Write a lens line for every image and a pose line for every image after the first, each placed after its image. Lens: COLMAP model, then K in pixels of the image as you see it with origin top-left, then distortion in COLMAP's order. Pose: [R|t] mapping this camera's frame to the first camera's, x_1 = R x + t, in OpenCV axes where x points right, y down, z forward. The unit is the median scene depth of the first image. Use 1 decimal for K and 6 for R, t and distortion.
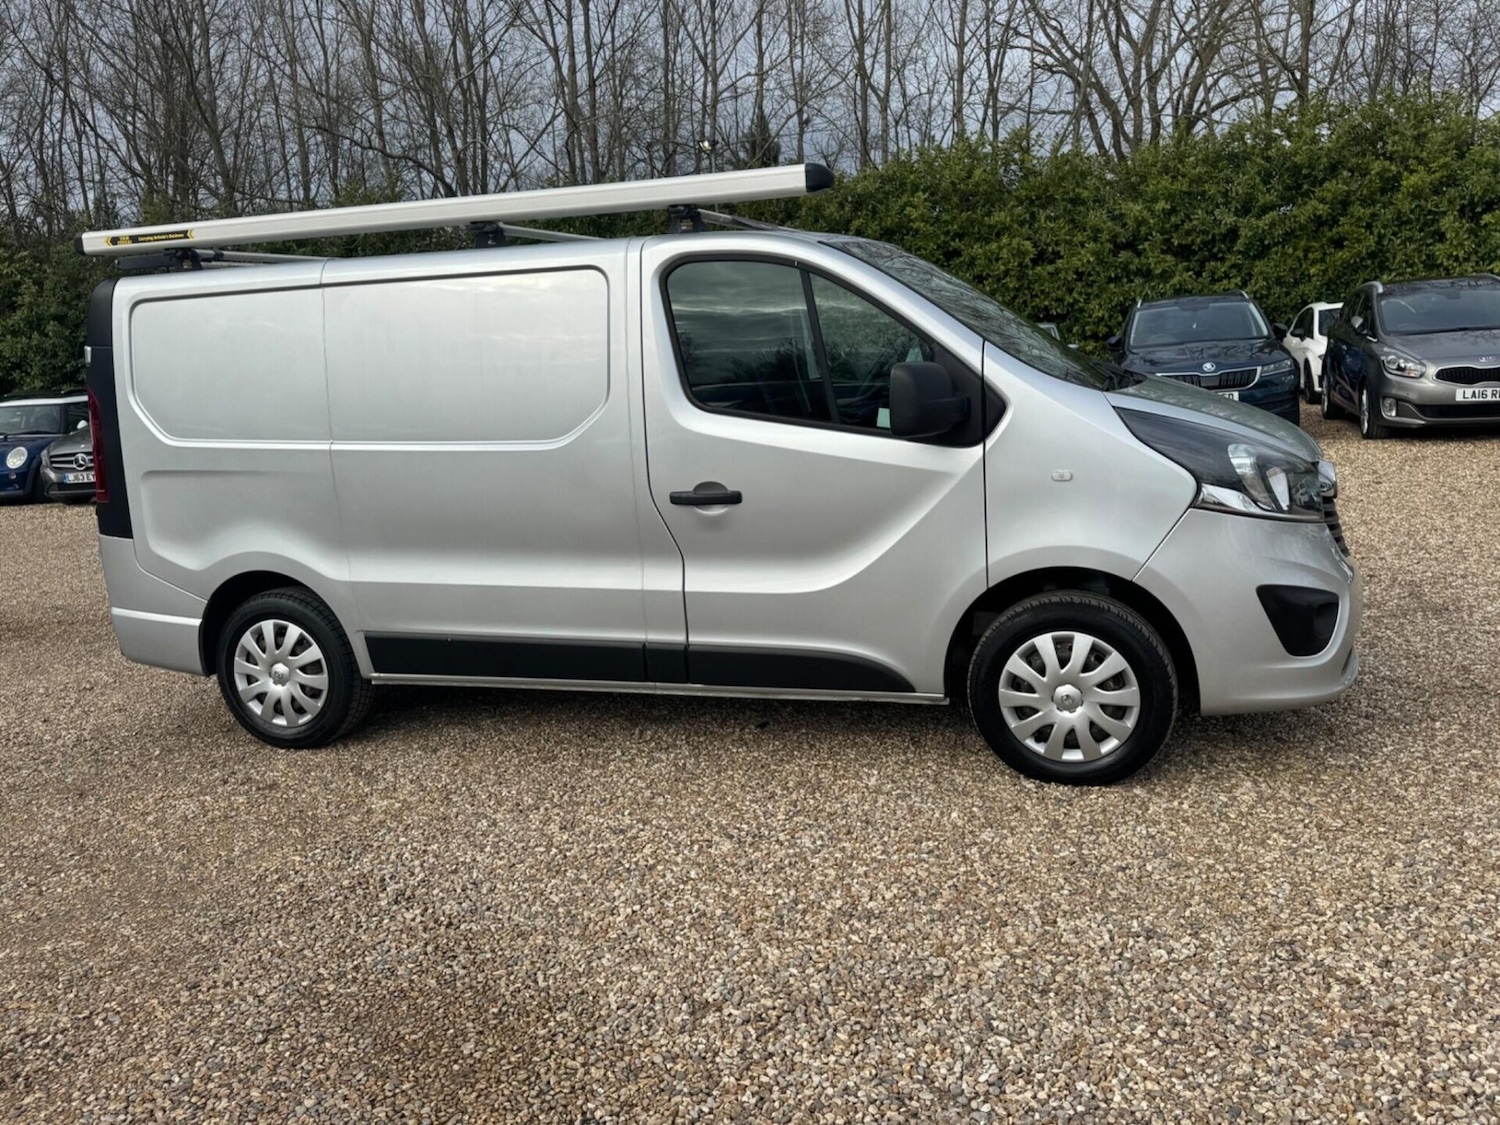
lens RADIAL K [[1289.2, 0, 756.8], [0, 1289.2, 567.6], [0, 0, 1]] dist [0.048307, -0.104127]
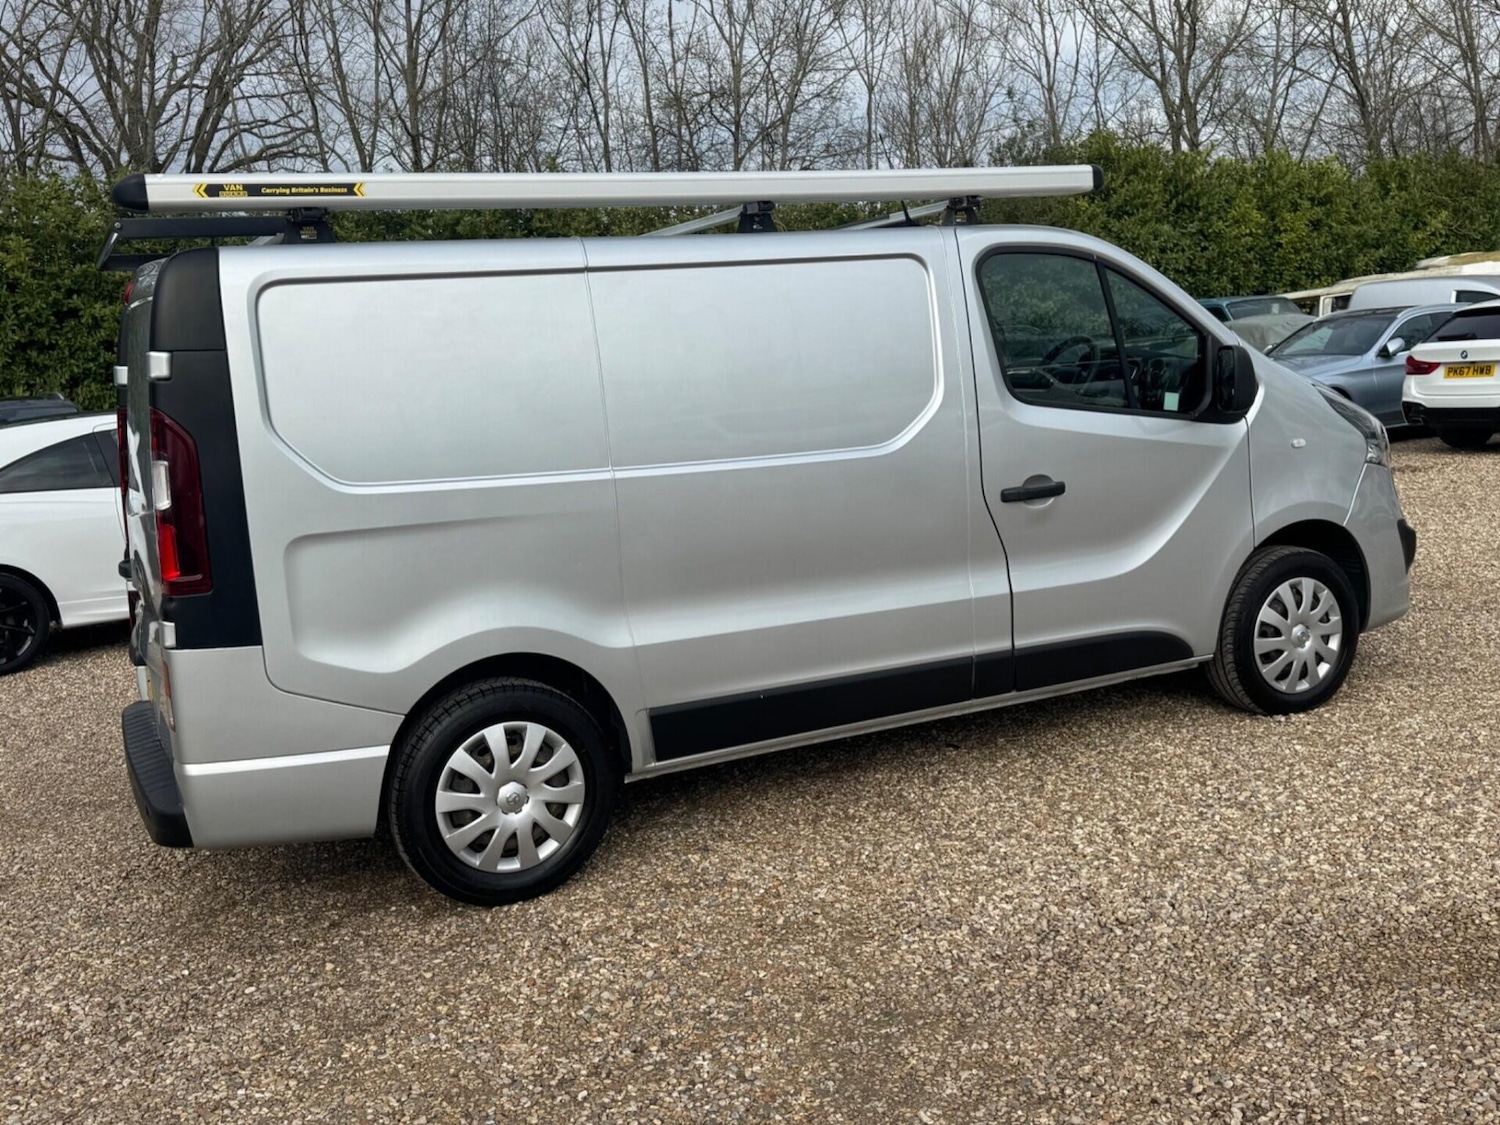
lens RADIAL K [[1473.4, 0, 764.4], [0, 1473.4, 559.4], [0, 0, 1]] dist [0.059908, 0.000000]
pose [[0.712501, -0.093897, 0.695360, -0.970592], [0.157835, 0.987056, -0.028440, -0.004202], [-0.683688, 0.130016, 0.718099, 0.343054]]
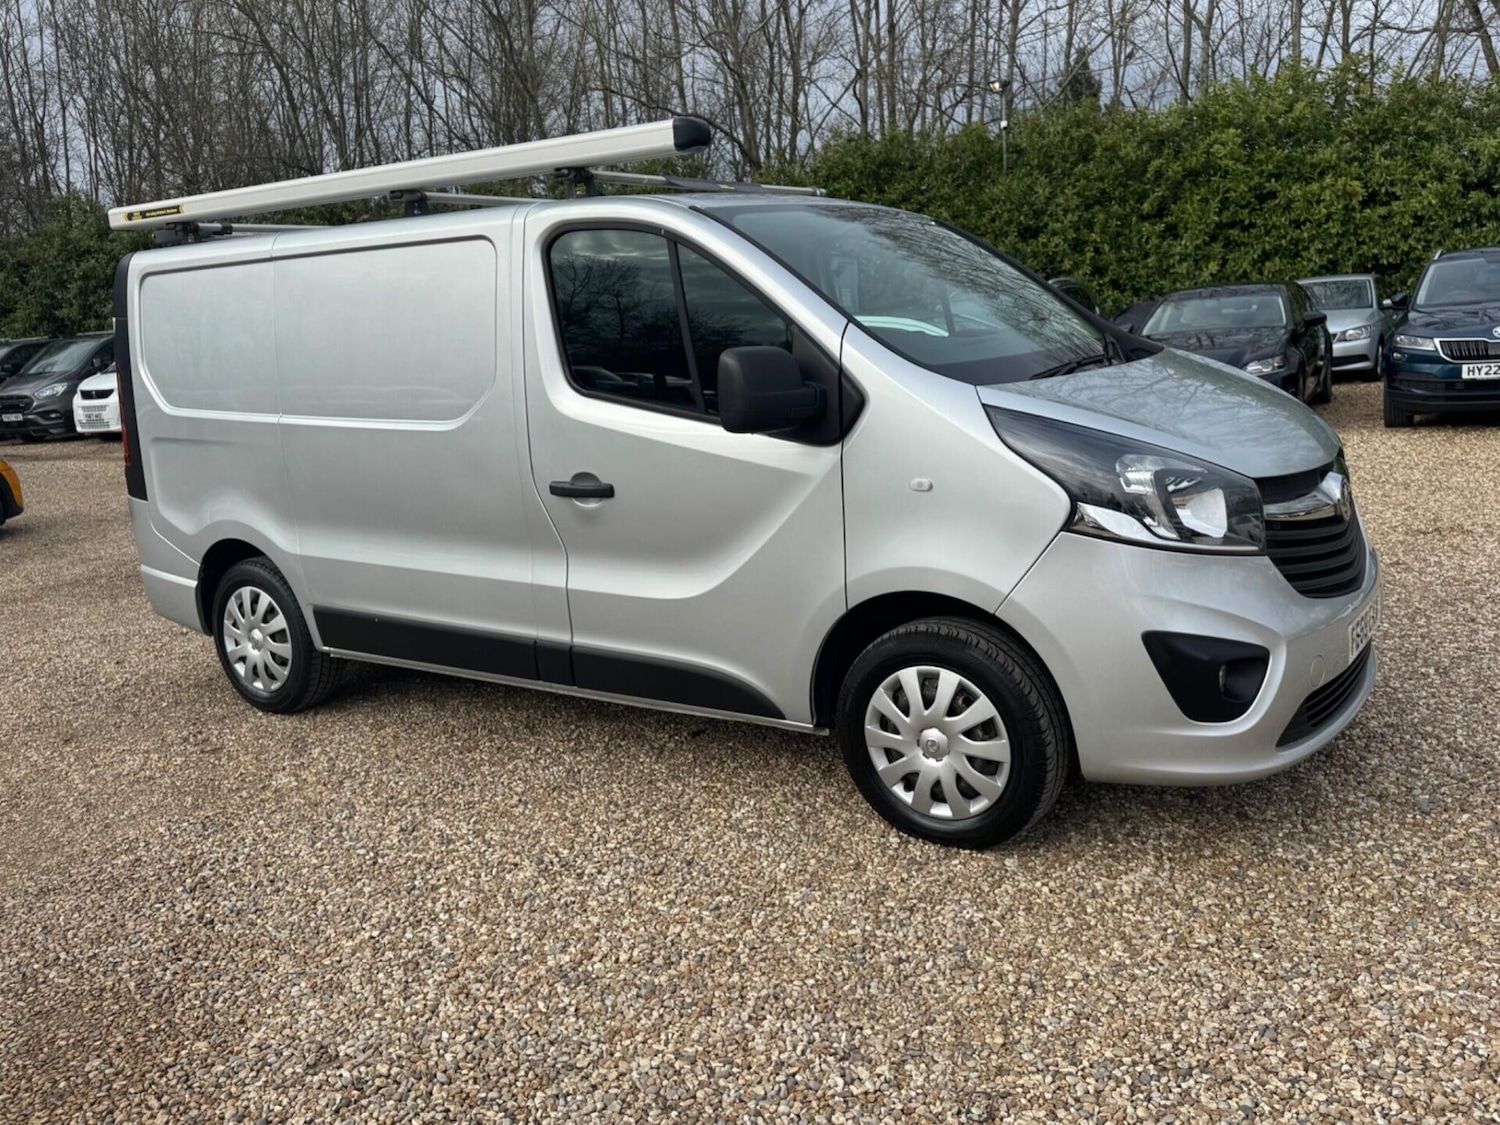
lens RADIAL K [[1289.2, 0, 752.1], [0, 1289.2, 565.5], [0, 0, 1]] dist [0.048307, -0.104127]
pose [[0.960707, 0.056220, -0.271810, 0.331841], [-0.046224, 0.998003, 0.043044, -0.045204], [0.273687, -0.028789, 0.961388, 0.144719]]
